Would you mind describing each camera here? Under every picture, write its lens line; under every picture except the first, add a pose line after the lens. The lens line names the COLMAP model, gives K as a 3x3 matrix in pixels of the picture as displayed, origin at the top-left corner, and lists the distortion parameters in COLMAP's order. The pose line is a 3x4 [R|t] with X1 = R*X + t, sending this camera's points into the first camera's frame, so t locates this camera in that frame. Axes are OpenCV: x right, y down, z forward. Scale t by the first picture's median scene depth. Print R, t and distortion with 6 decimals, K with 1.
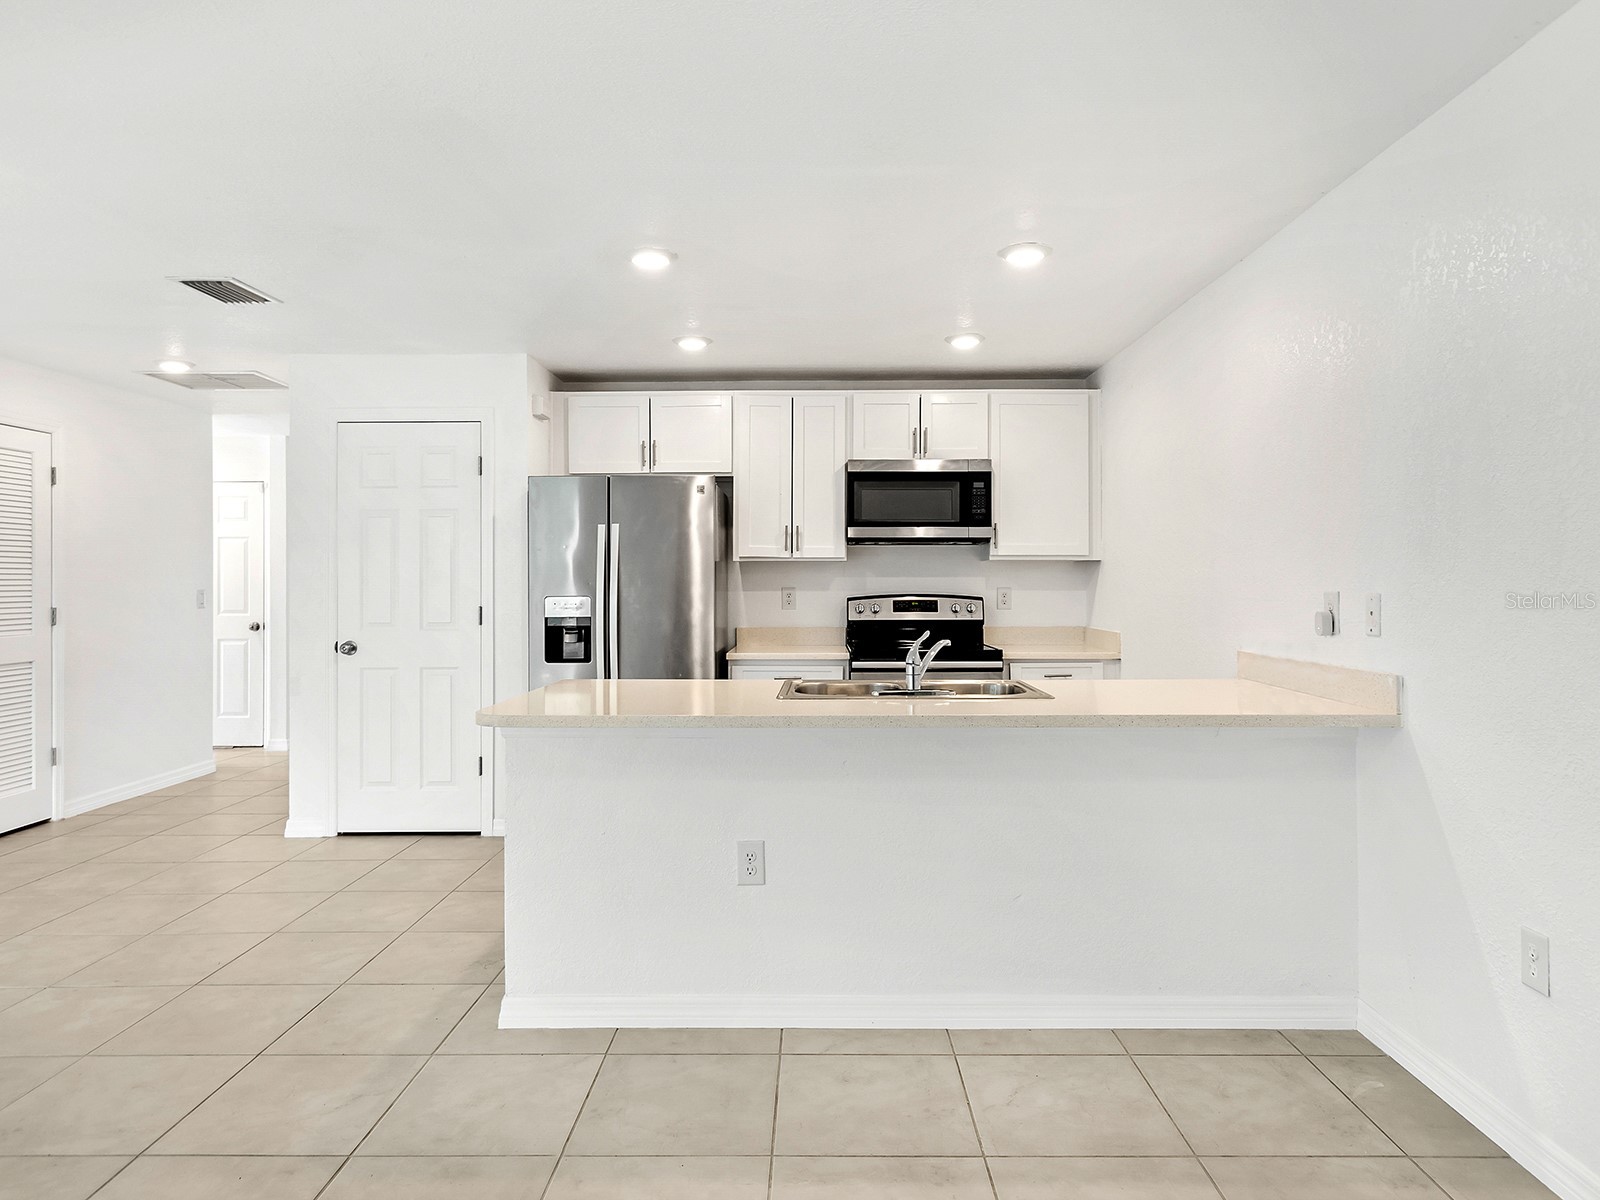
lens RADIAL K [[987.8, 0, 808.7], [0, 987.8, 577.9], [0, 0, 1]] dist [0.005630, -0.001177]
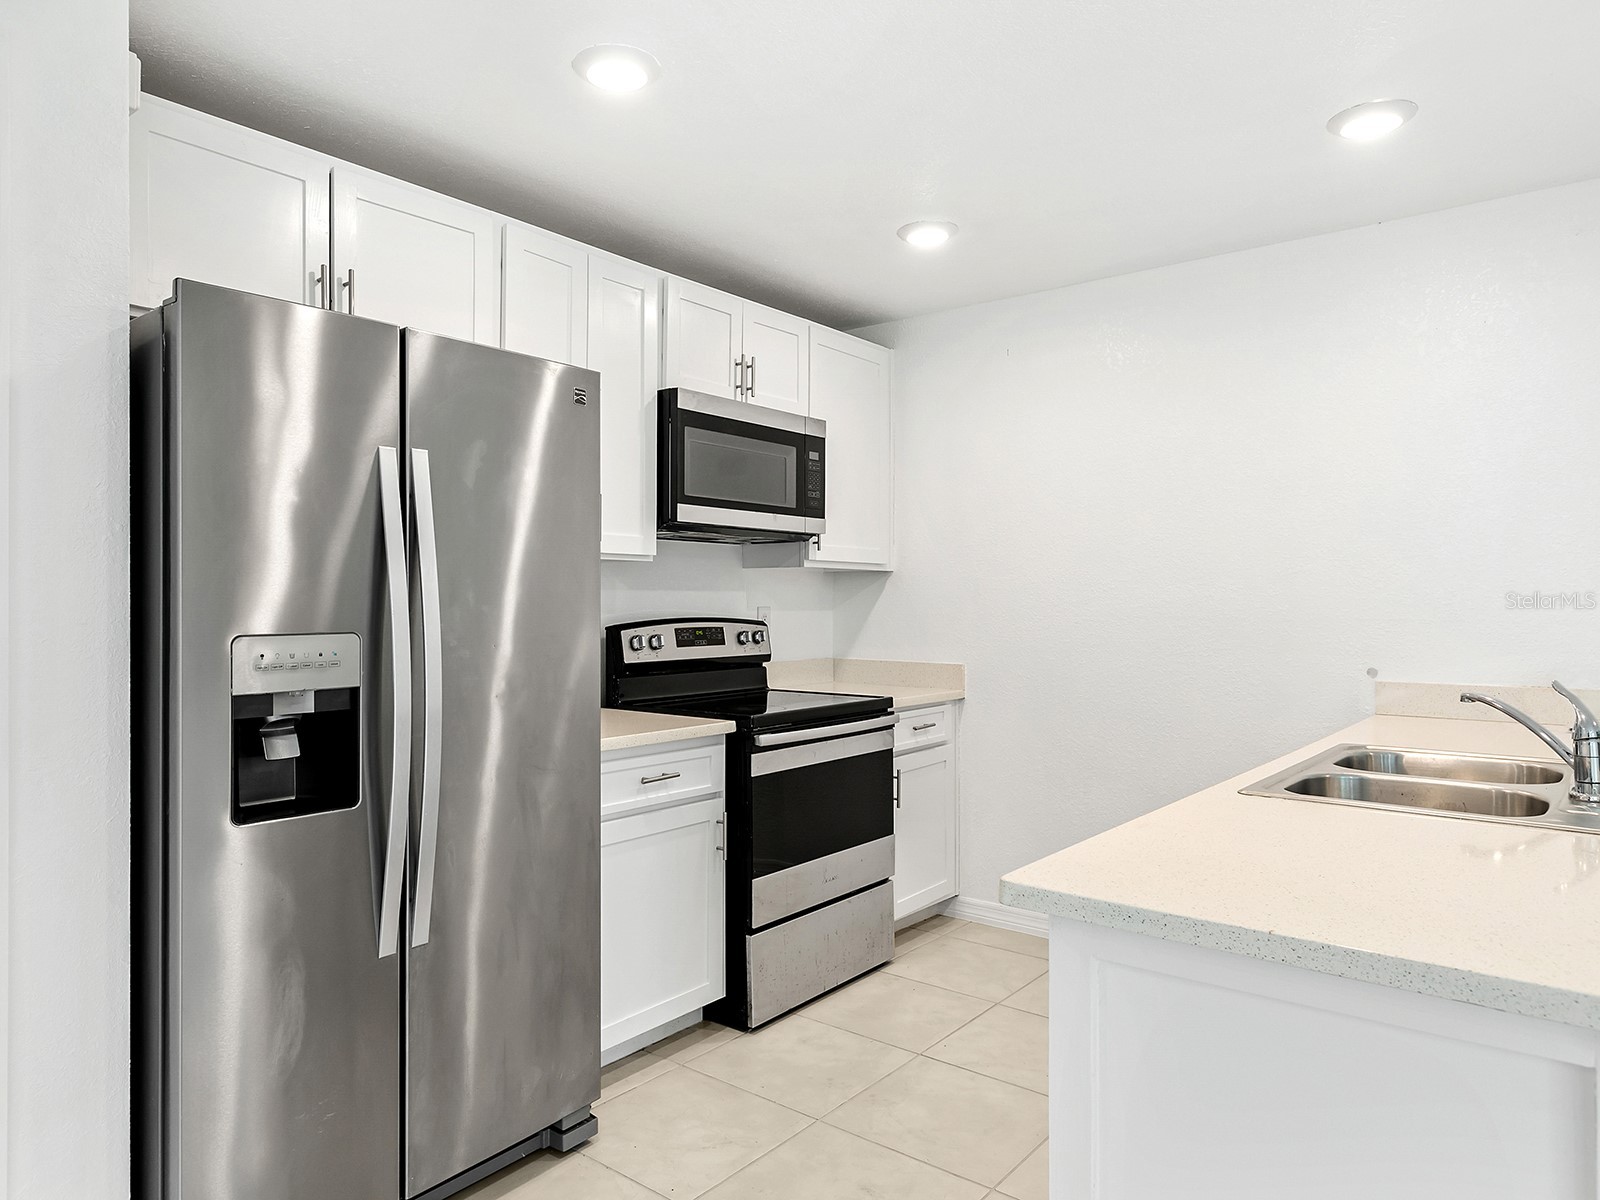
lens RADIAL K [[1033.8, 0, 762.8], [0, 1033.8, 591.3], [0, 0, 1]] dist [-0.000693, 0.000088]
pose [[0.630684, 0.009886, 0.775977, -0.399387], [-0.007713, 0.999949, -0.006470, 0.003782], [-0.776001, -0.001904, 0.630728, 0.577511]]
